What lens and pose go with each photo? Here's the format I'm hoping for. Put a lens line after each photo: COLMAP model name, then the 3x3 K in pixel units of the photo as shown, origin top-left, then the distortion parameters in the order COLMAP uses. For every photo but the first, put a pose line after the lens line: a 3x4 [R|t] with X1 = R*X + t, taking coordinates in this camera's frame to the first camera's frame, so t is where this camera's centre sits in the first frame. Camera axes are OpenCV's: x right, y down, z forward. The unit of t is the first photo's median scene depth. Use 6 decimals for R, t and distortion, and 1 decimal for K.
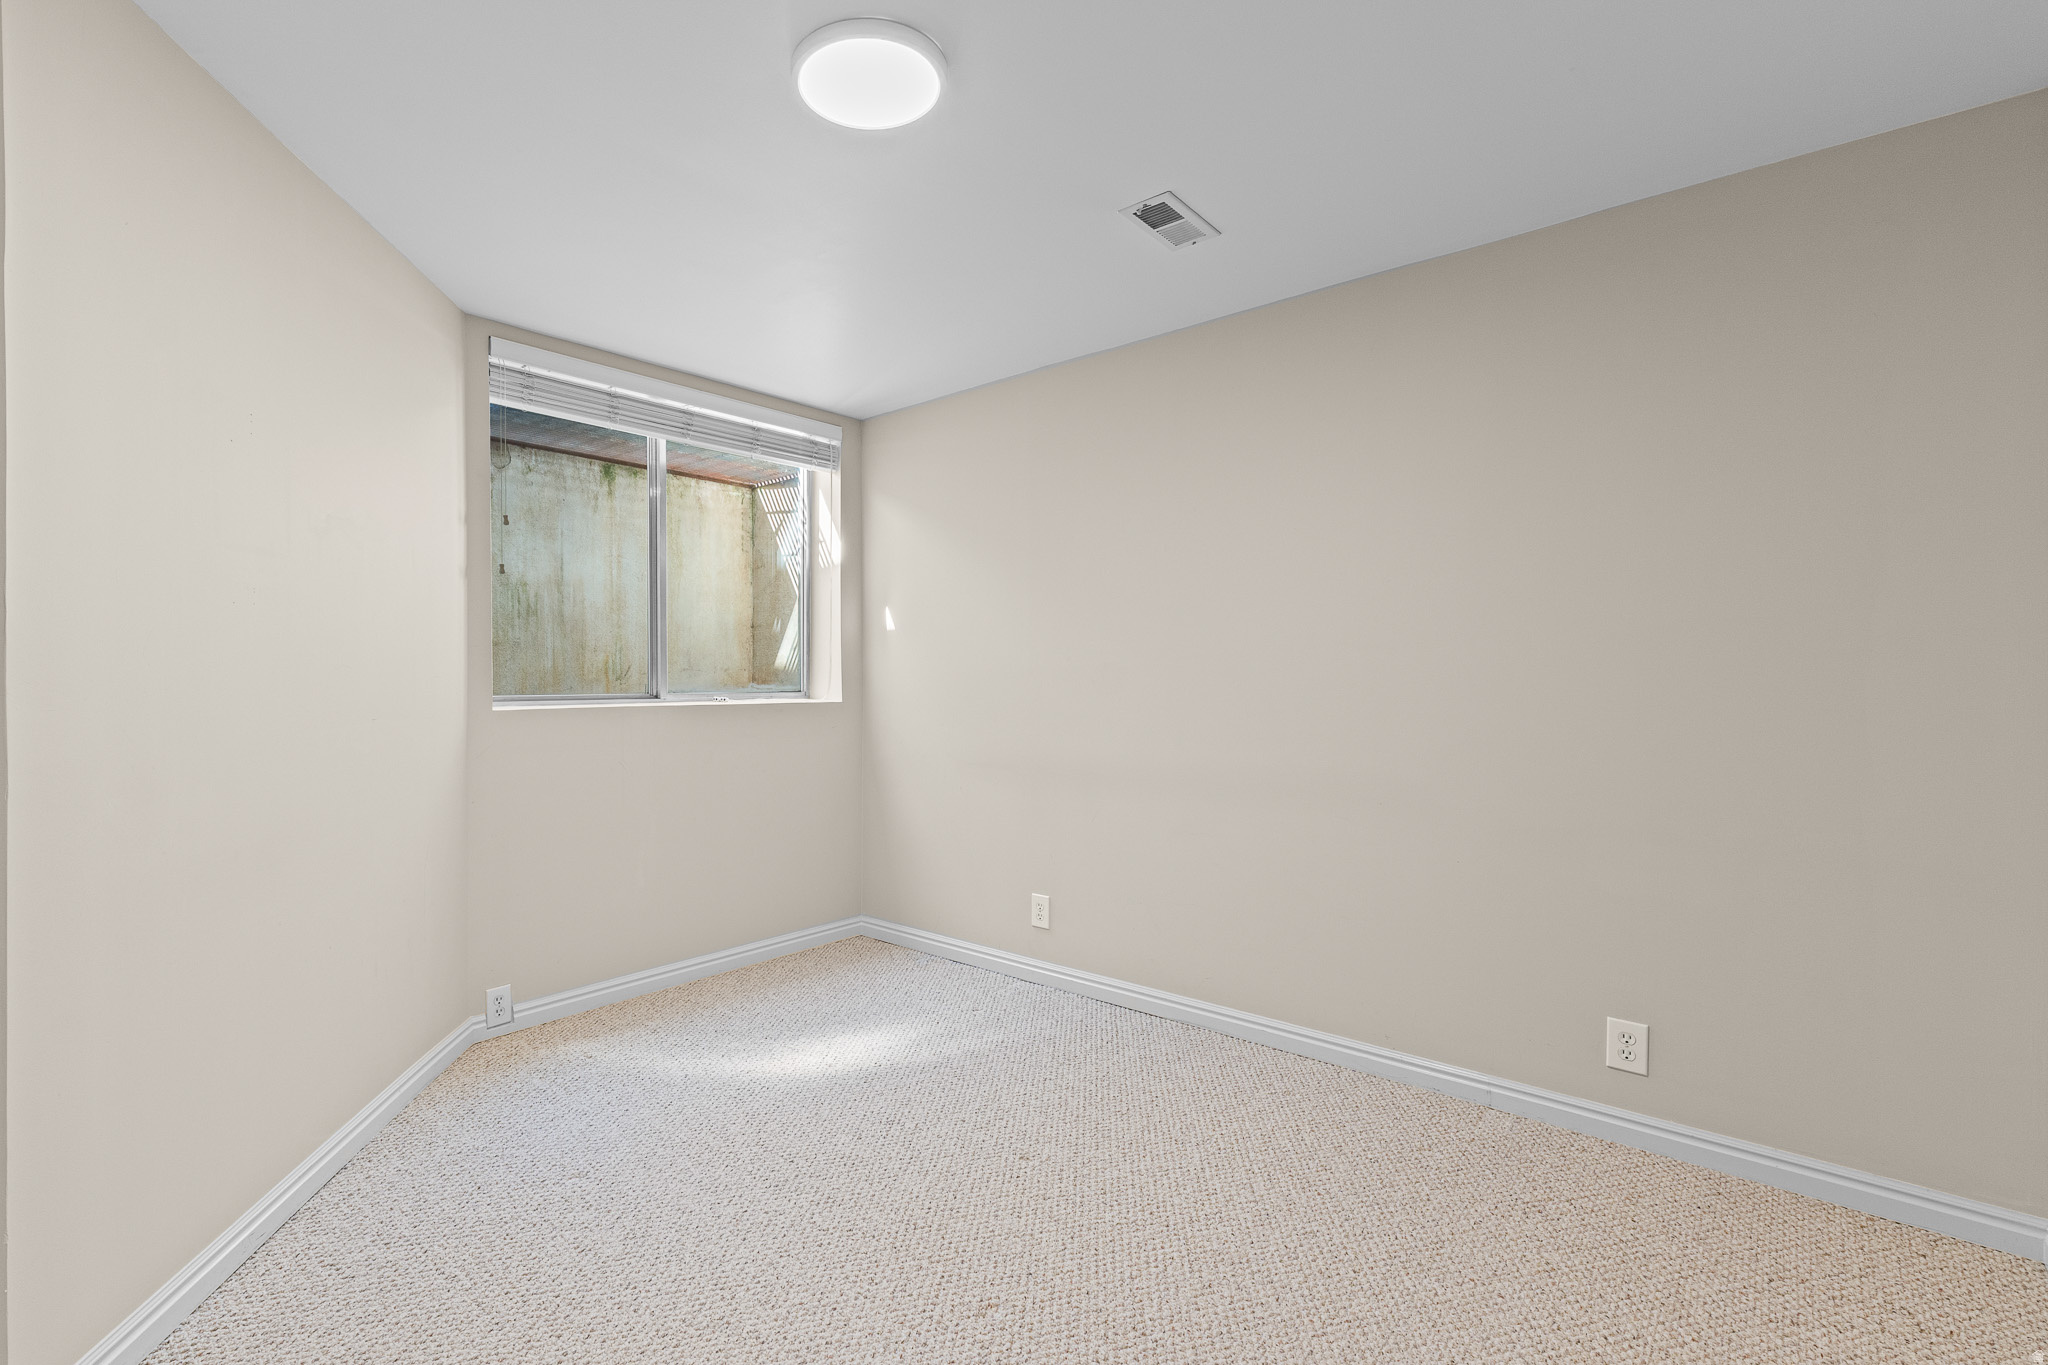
lens RADIAL K [[867.4, 0, 996.0], [0, 867.4, 680.7], [0, 0, 1]] dist [0.009005, -0.001200]
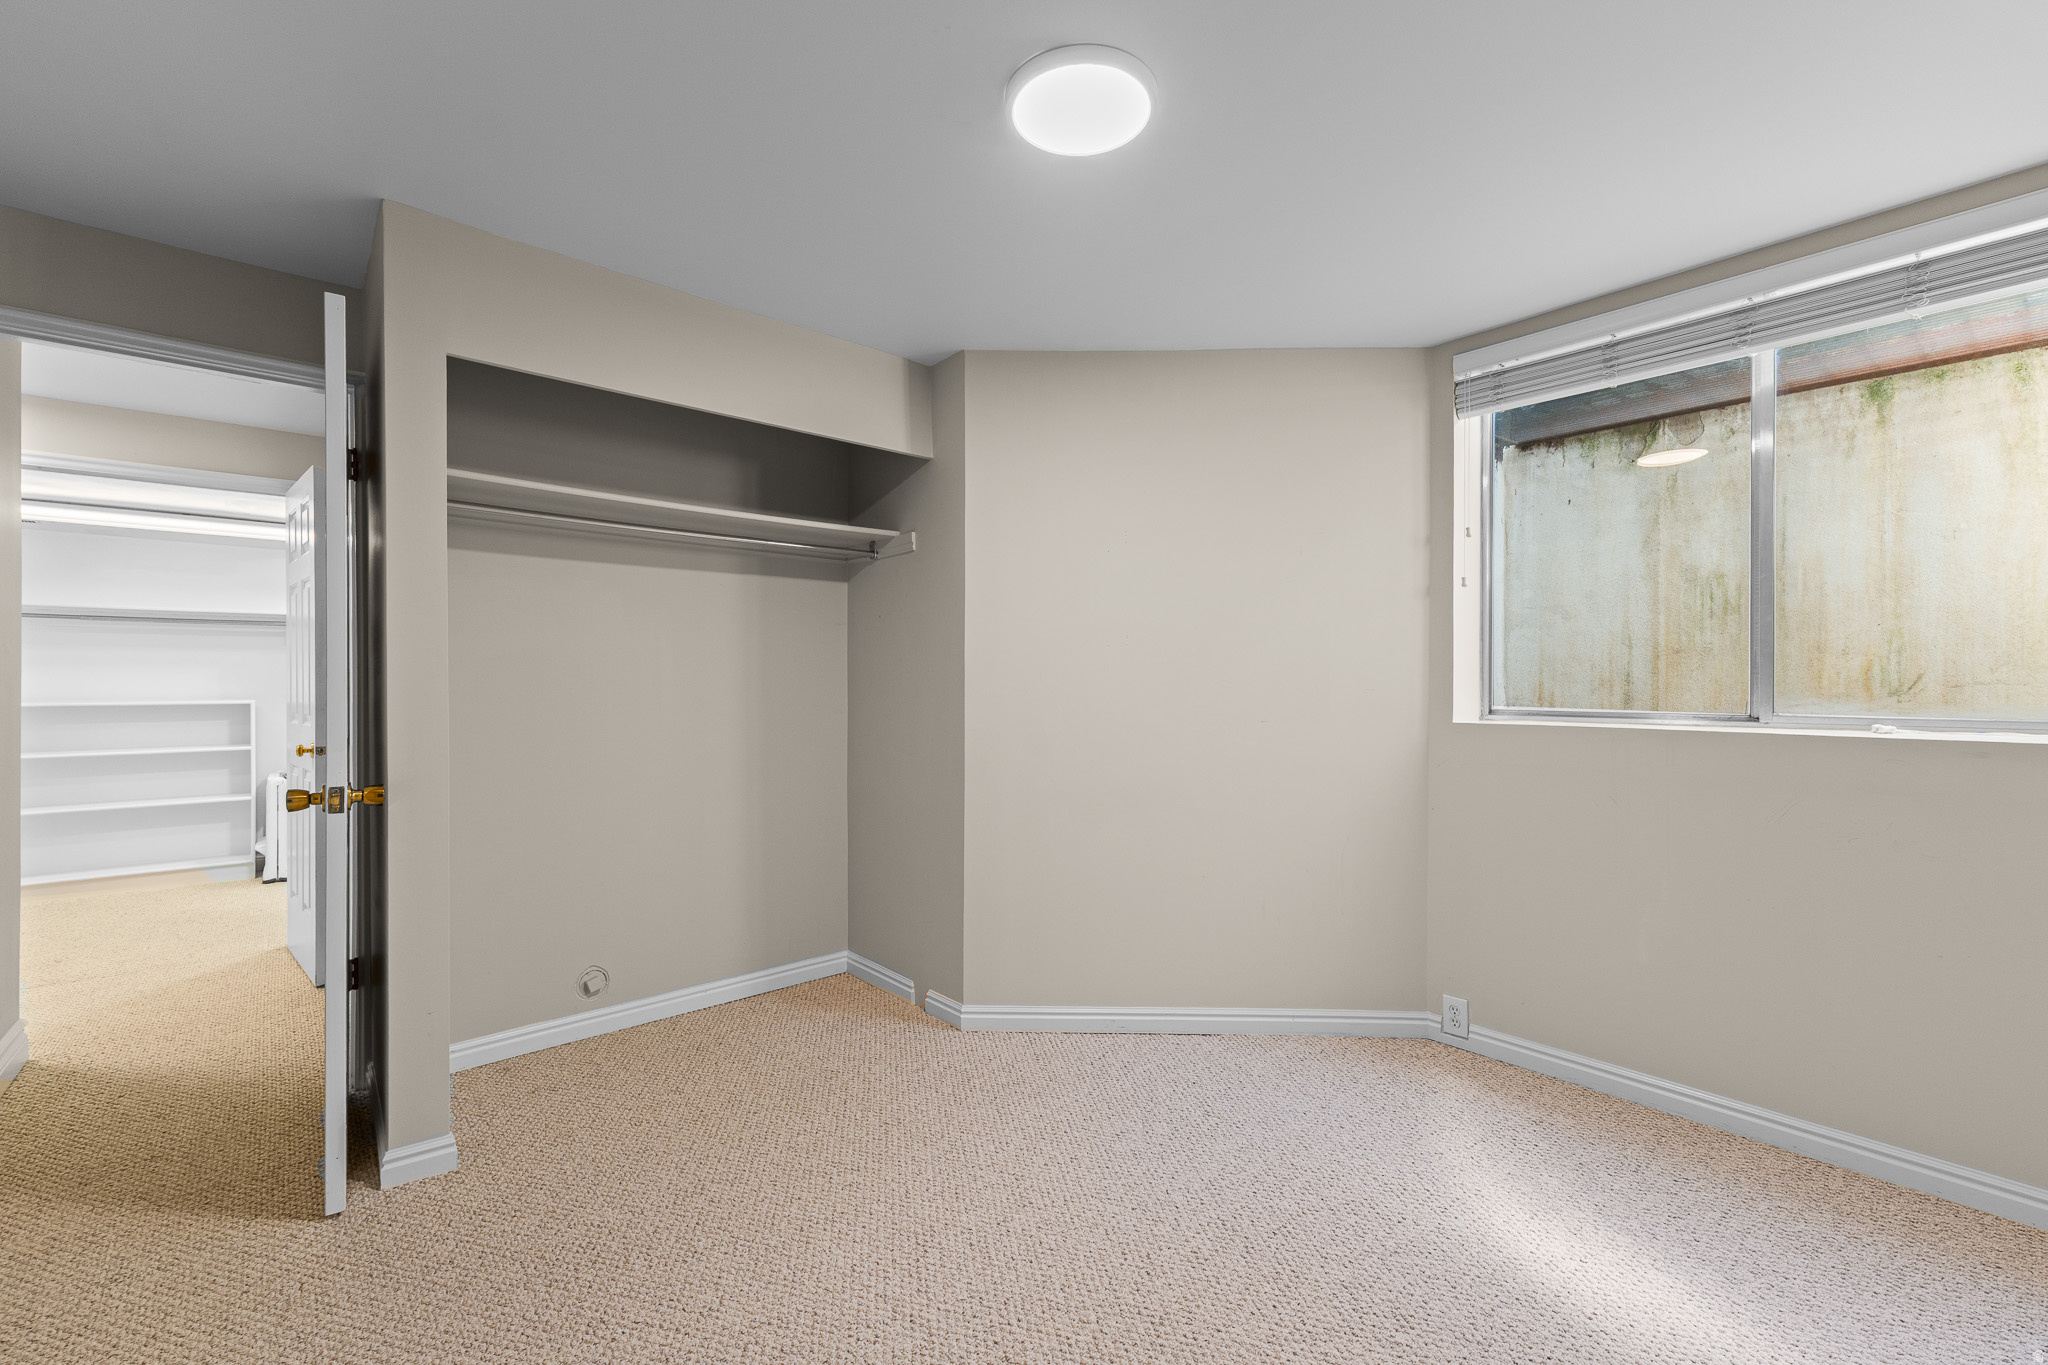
lens RADIAL K [[867.4, 0, 994.3], [0, 867.4, 682.6], [0, 0, 1]] dist [0.009005, -0.001200]
pose [[-0.143192, 0.000046, -0.989695, 0.392910], [-0.005166, 0.999986, 0.000794, -0.008810], [0.989682, 0.005226, -0.143189, 0.478128]]
